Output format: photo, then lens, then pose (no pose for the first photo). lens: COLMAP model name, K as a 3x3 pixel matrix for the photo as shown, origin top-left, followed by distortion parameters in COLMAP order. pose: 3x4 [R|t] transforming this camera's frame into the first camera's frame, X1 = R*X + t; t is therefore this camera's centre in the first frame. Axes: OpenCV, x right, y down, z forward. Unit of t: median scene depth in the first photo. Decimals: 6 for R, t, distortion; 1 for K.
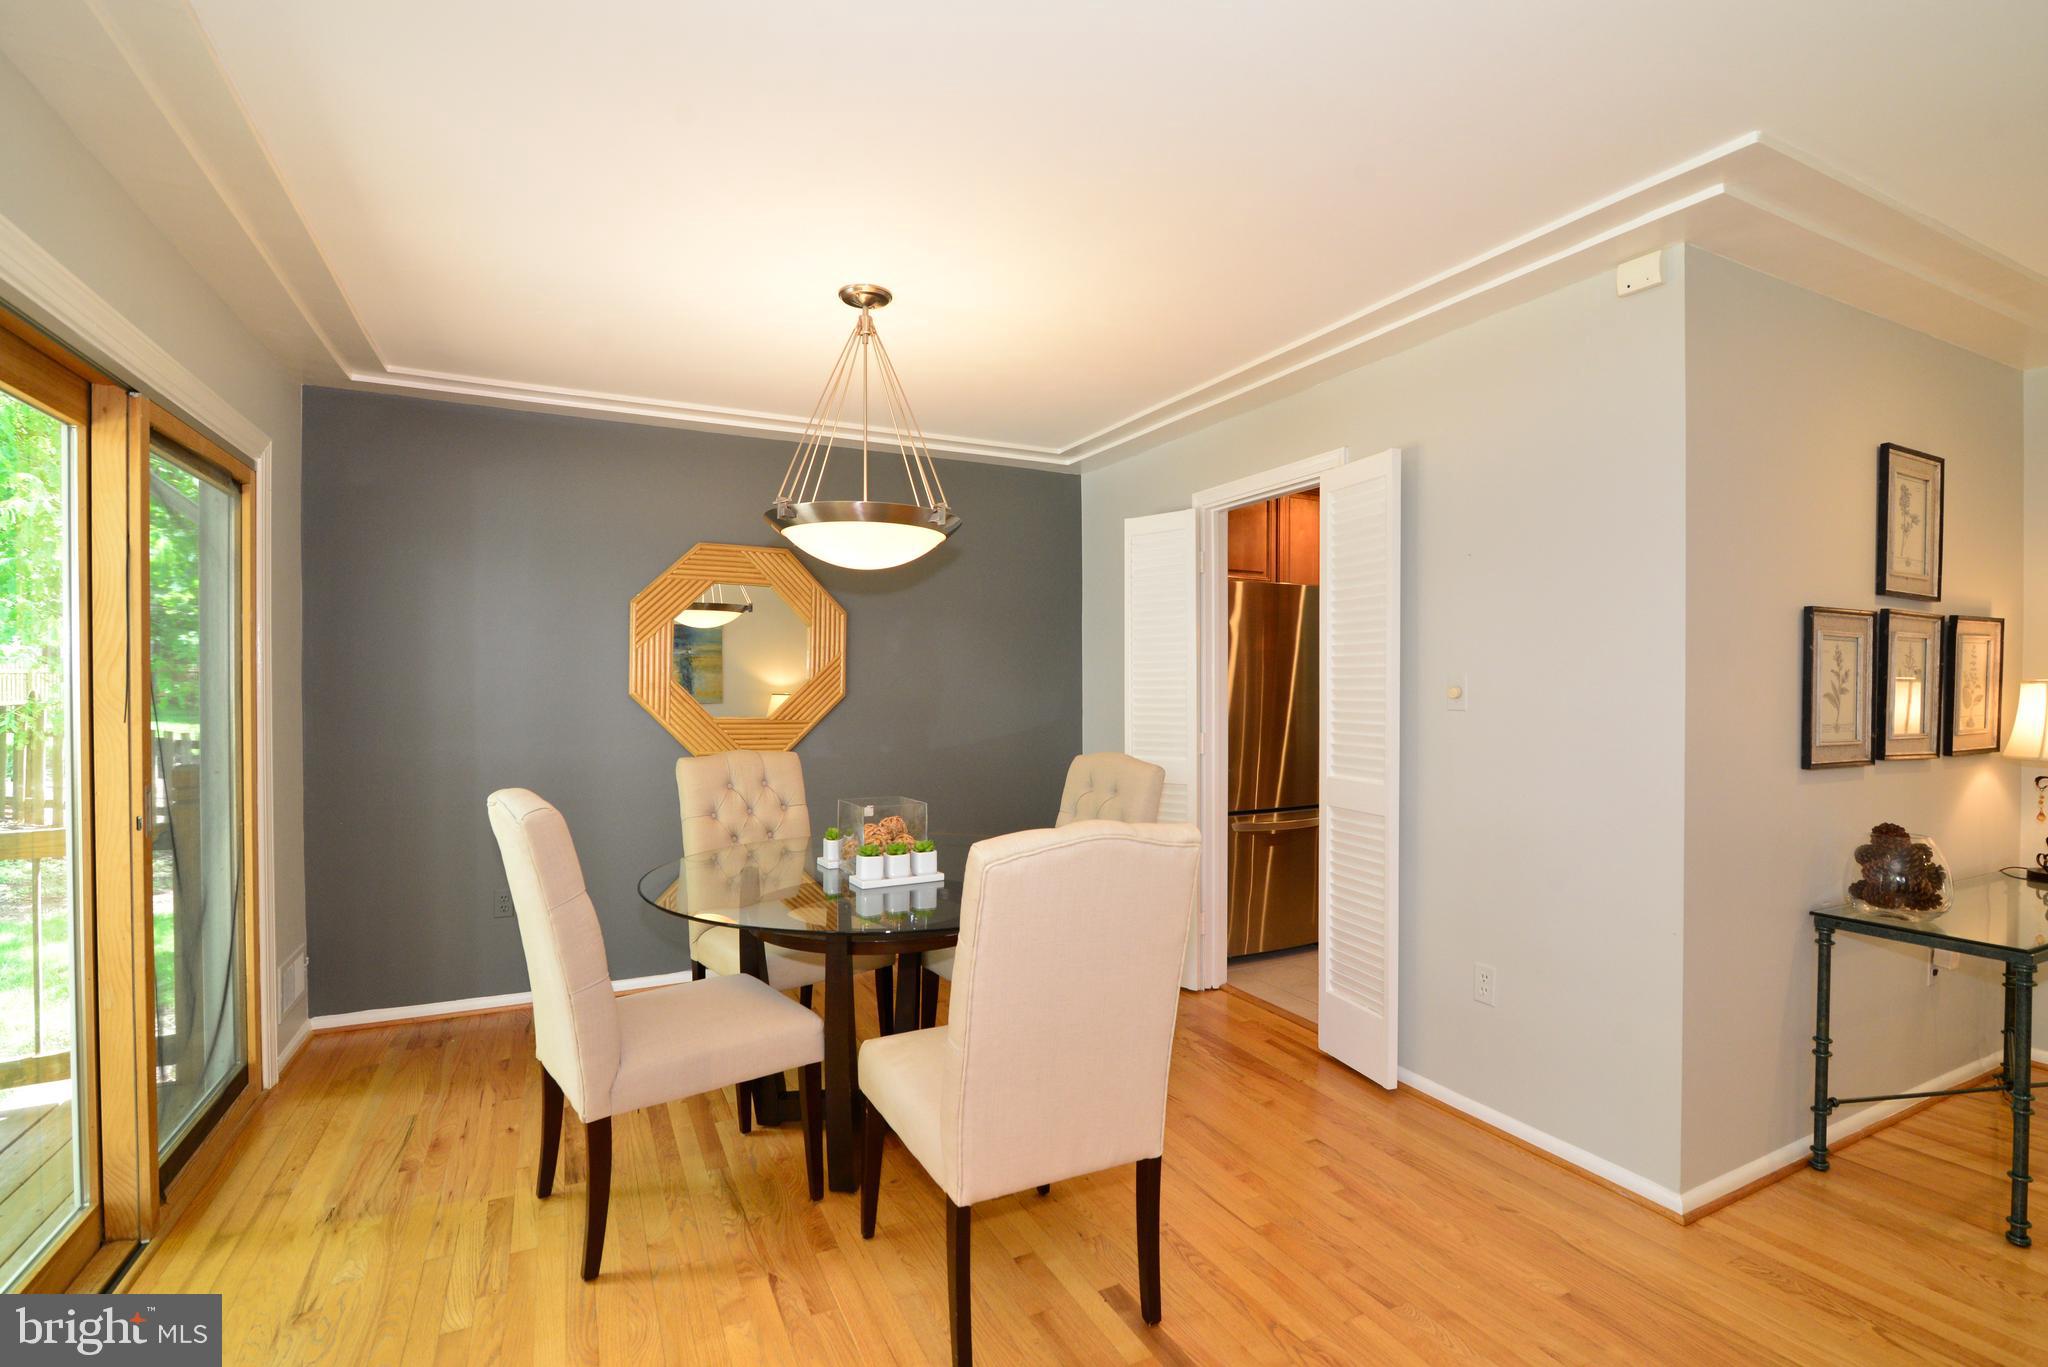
lens RADIAL K [[932.6, 0, 1022.8], [0, 932.6, 691.8], [0, 0, 1]] dist [-0.017423, 0.000610]
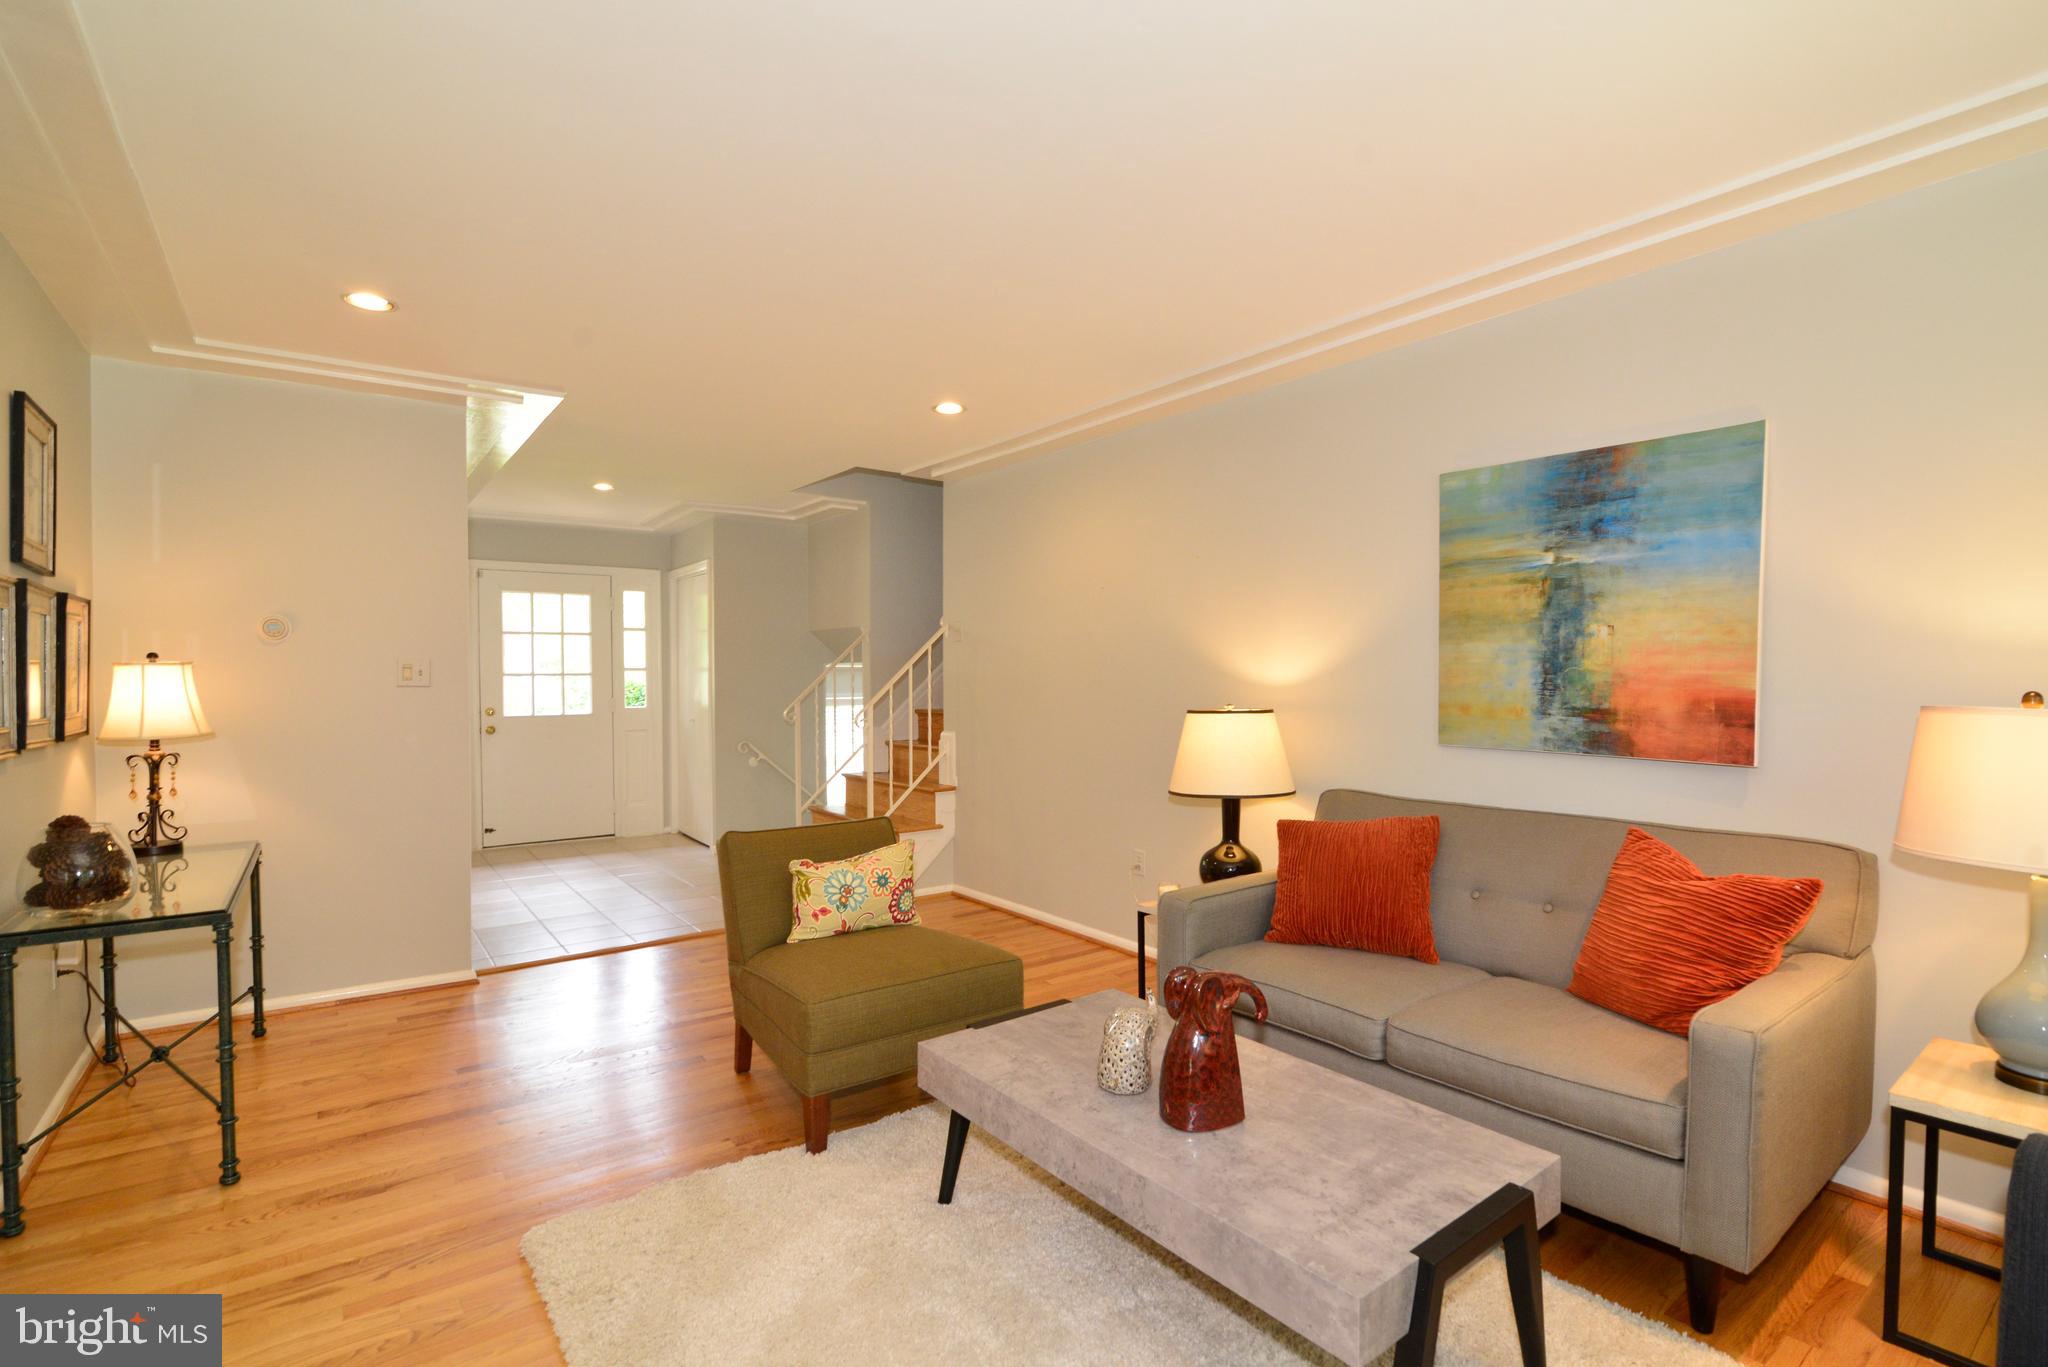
lens RADIAL K [[953.2, 0, 1032.9], [0, 953.2, 690.1], [0, 0, 1]] dist [-0.021342, 0.000056]
pose [[-0.178171, -0.014790, 0.983888, -0.124625], [0.011811, 0.999783, 0.017167, 0.013934], [-0.983929, 0.014680, -0.177957, 0.209882]]
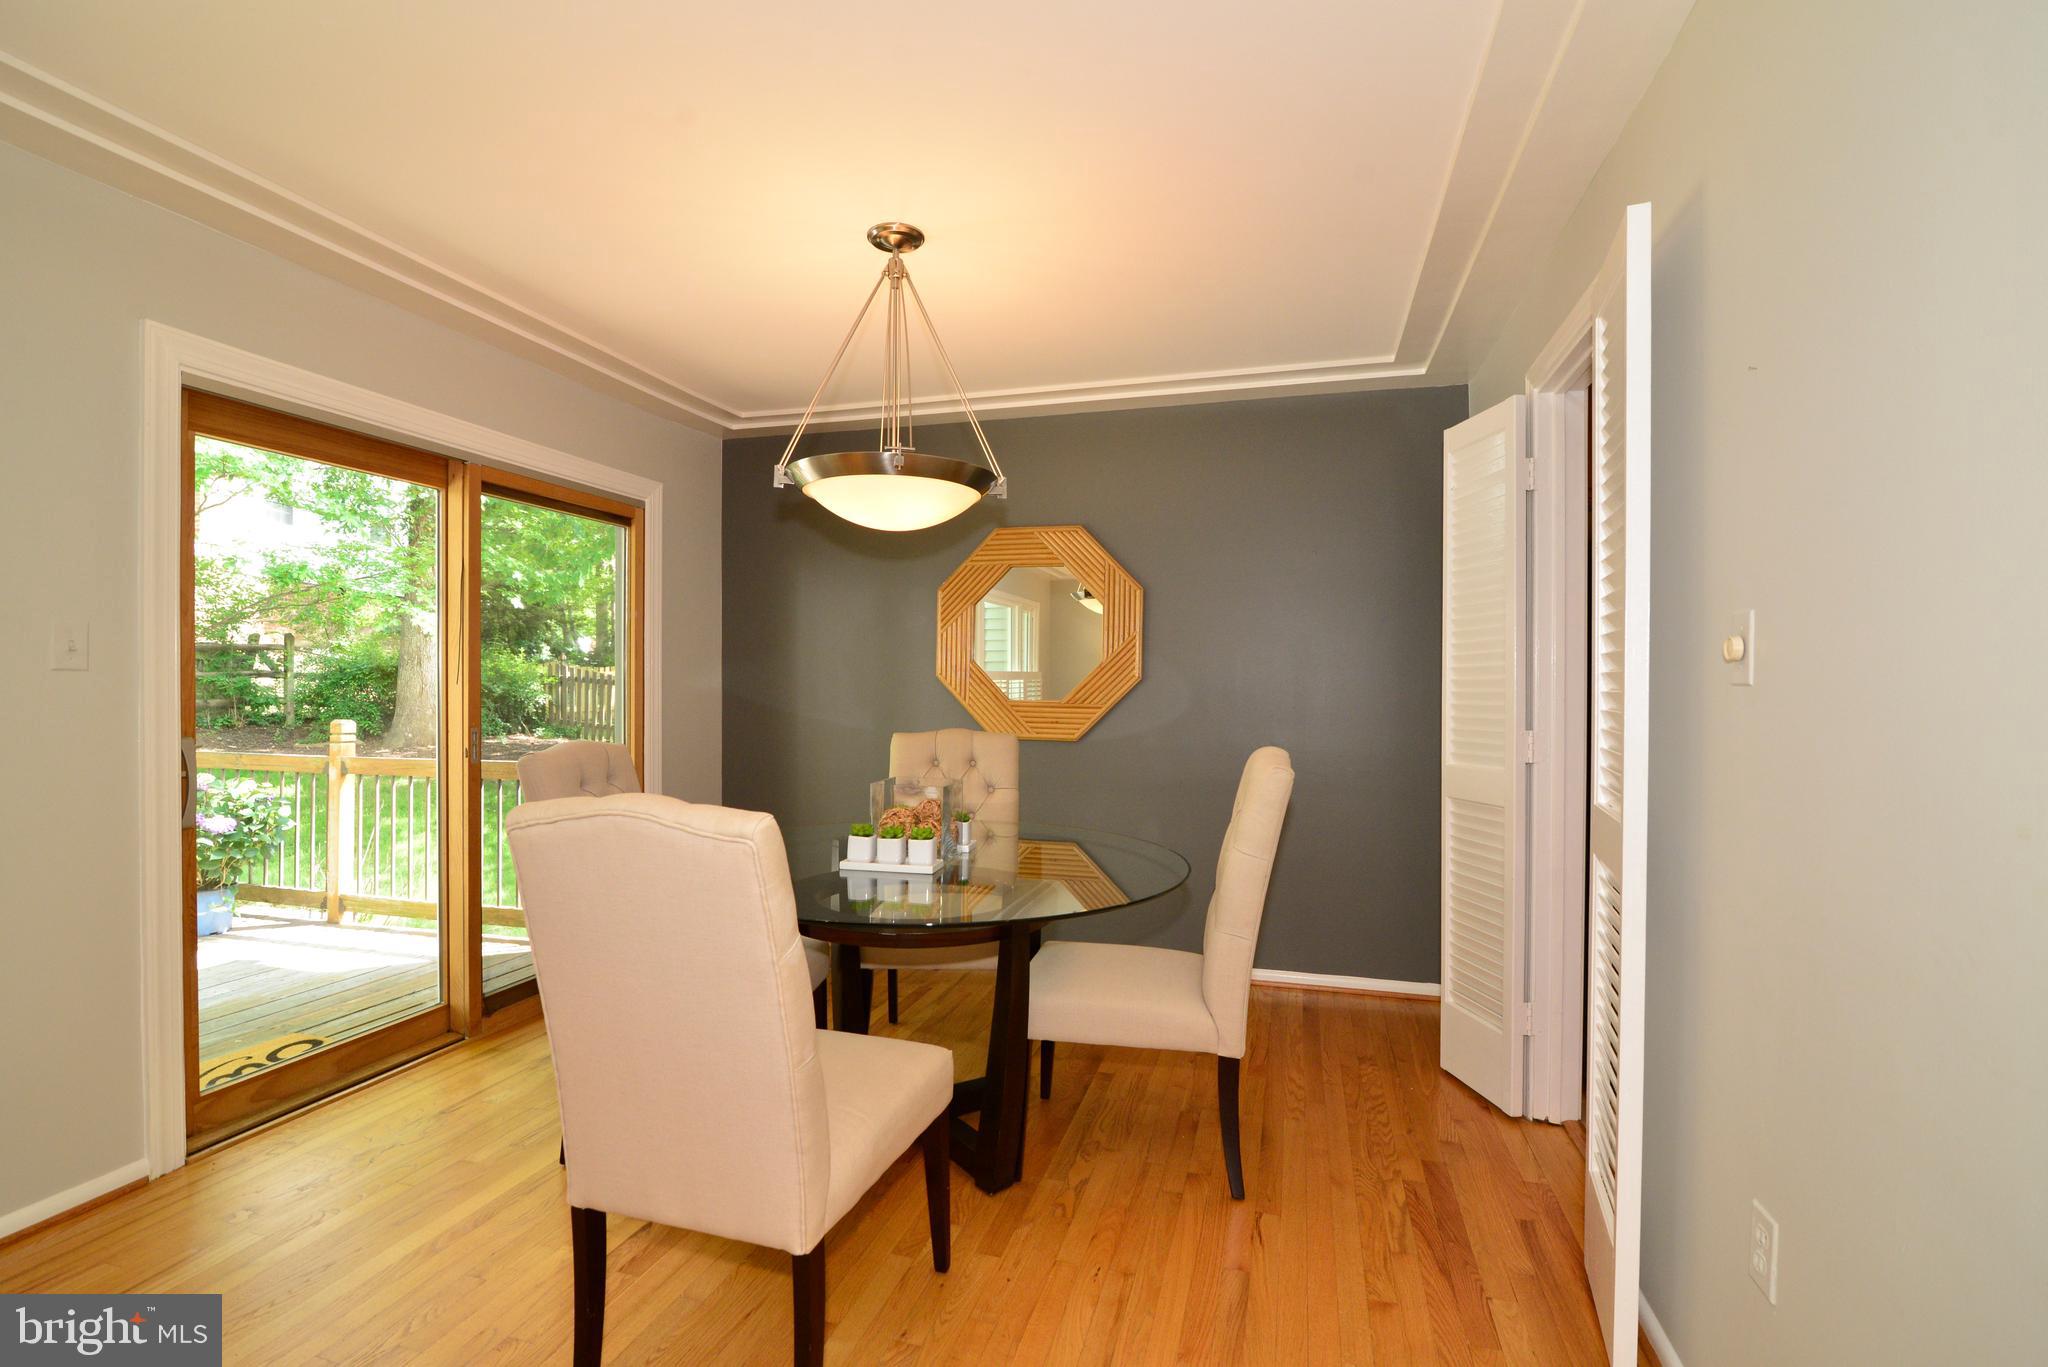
lens RADIAL K [[936.3, 0, 1021.6], [0, 936.3, 689.0], [0, 0, 1]] dist [-0.017434, 0.000961]
pose [[0.732798, 0.003696, -0.680436, 0.583352], [-0.008444, 0.999958, -0.003662, 0.030792], [0.680394, 0.008429, 0.732798, 0.416043]]
